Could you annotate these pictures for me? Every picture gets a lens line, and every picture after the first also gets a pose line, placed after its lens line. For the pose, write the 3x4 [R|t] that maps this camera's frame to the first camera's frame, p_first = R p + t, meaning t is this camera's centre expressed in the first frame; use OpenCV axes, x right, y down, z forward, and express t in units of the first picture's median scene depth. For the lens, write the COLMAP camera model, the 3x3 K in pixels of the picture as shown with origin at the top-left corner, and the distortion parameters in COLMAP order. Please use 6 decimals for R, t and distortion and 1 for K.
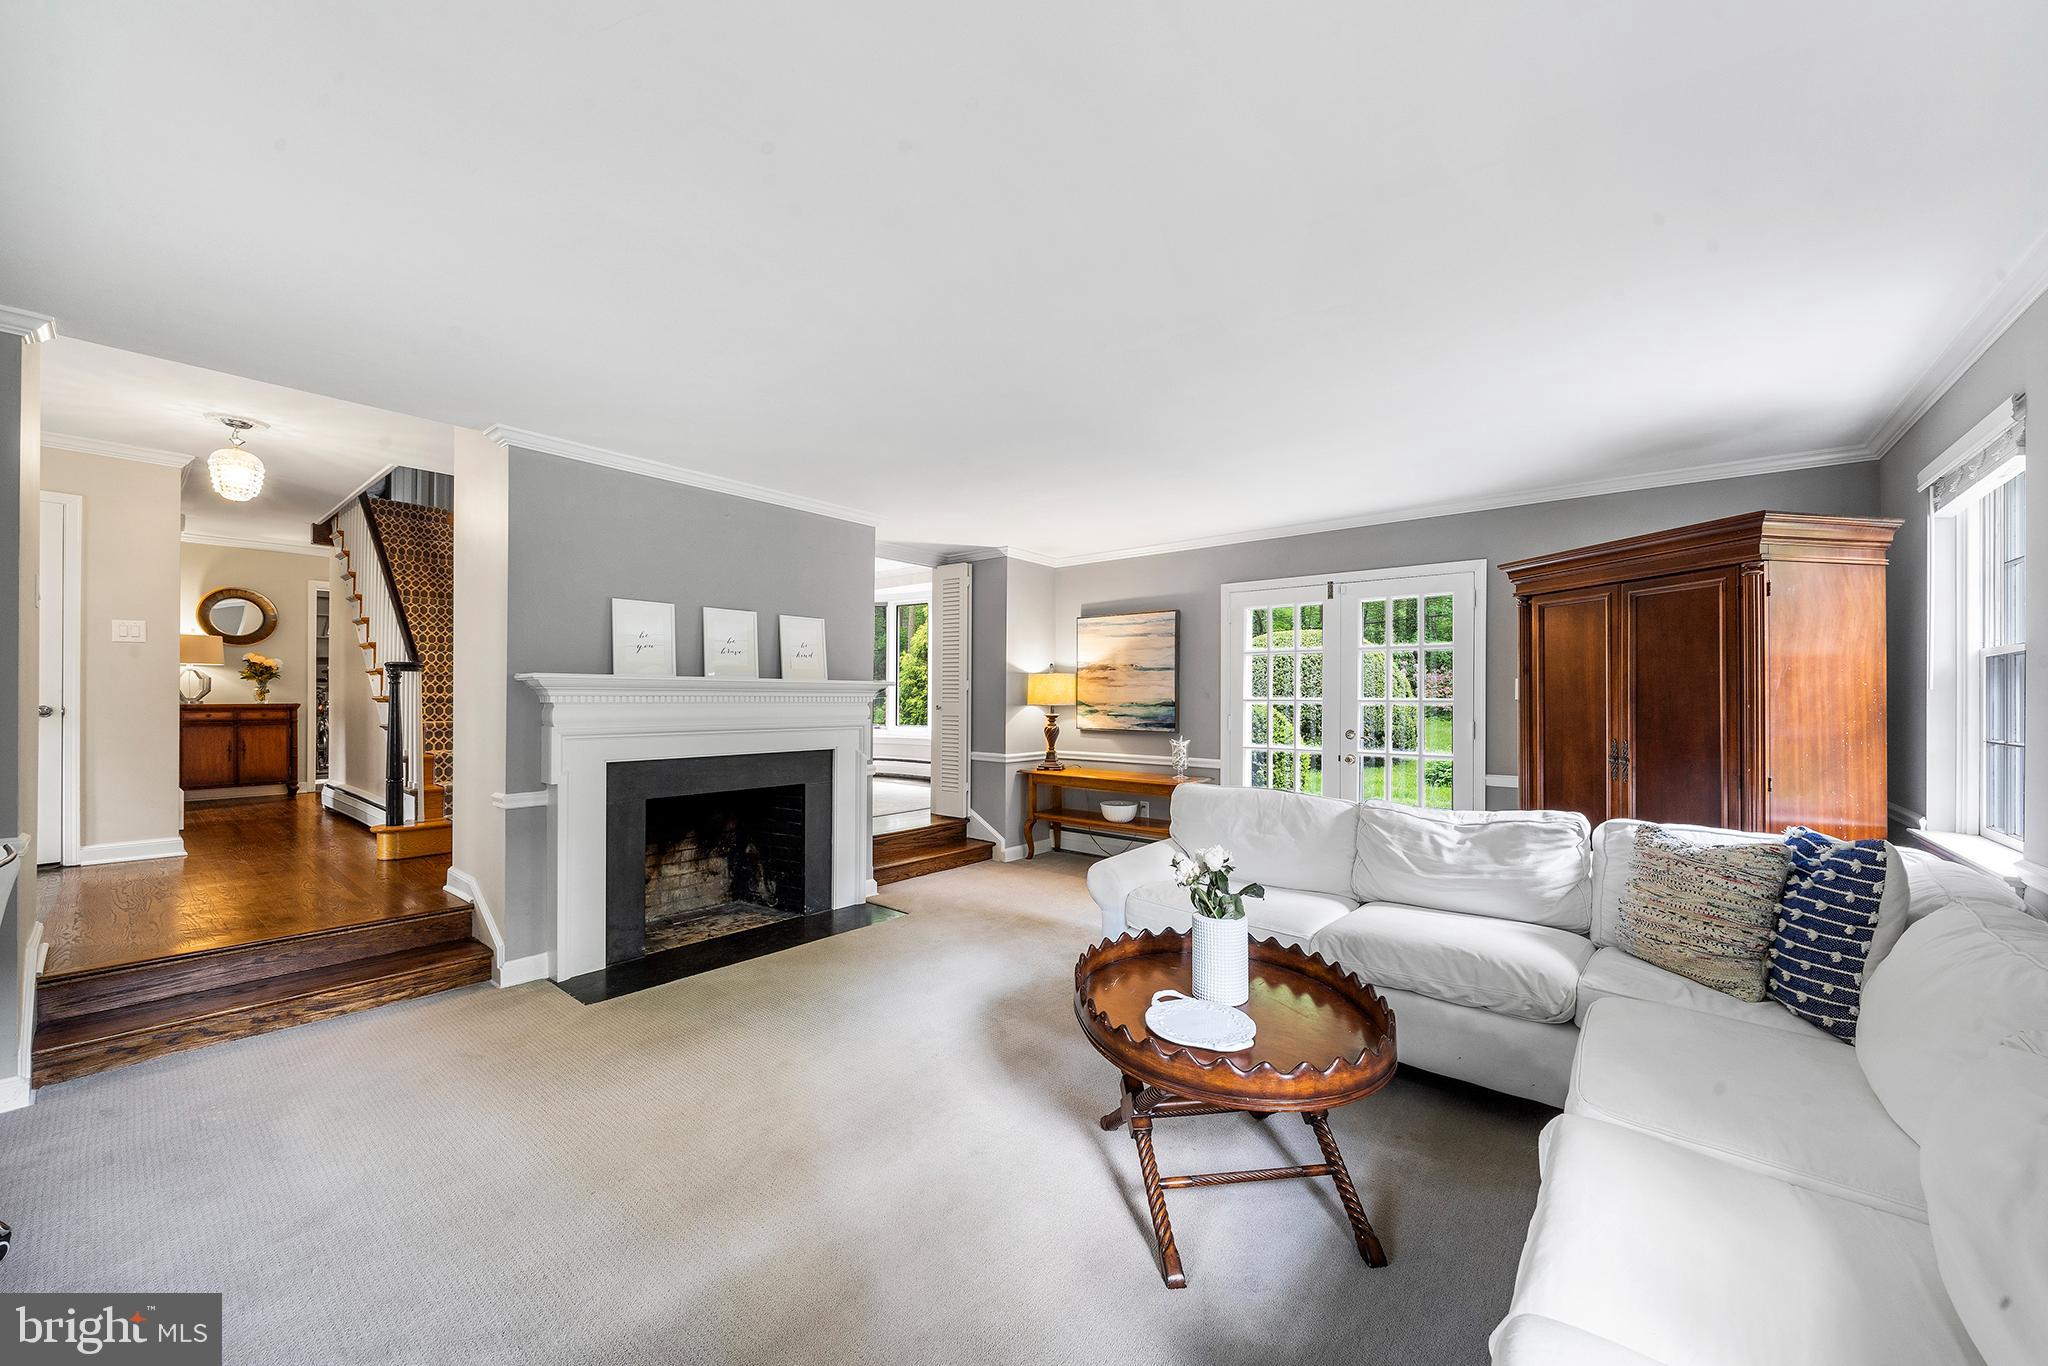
lens RADIAL K [[758.6, 0, 1020.8], [0, 758.6, 695.8], [0, 0, 1]] dist [-0.000368, -0.000056]
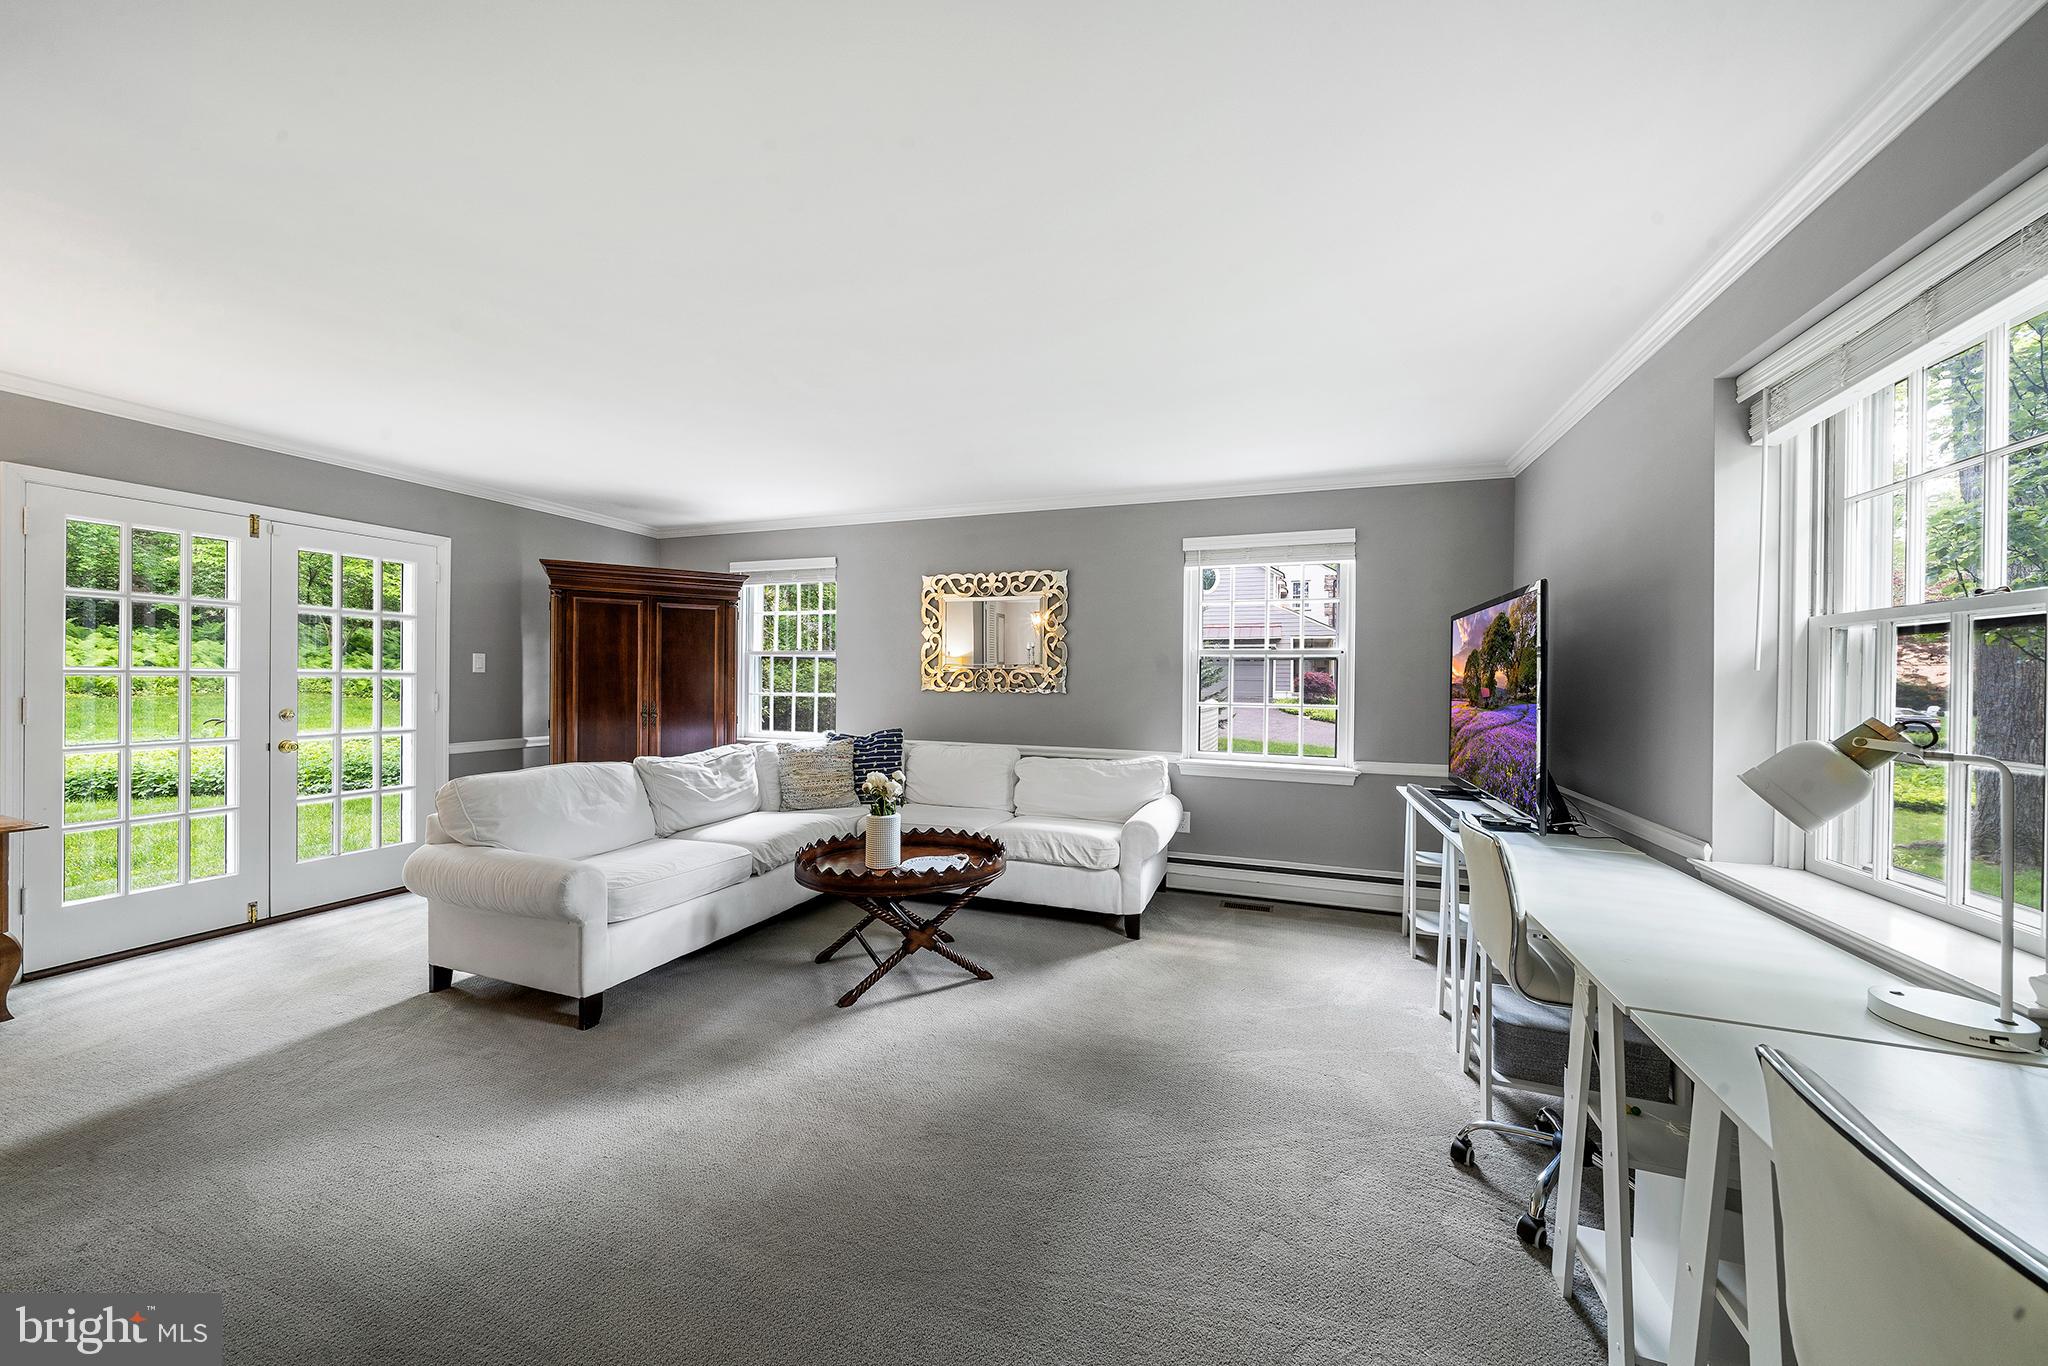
lens RADIAL K [[721.8, 0, 1024.0], [0, 721.8, 683.0], [0, 0, 1]] dist [0.000181, 0.000012]
pose [[-0.331263, -0.016623, 0.943392, -0.819982], [-0.018581, 0.999766, 0.011092, -0.006642], [-0.943356, -0.013854, -0.331494, 0.801097]]
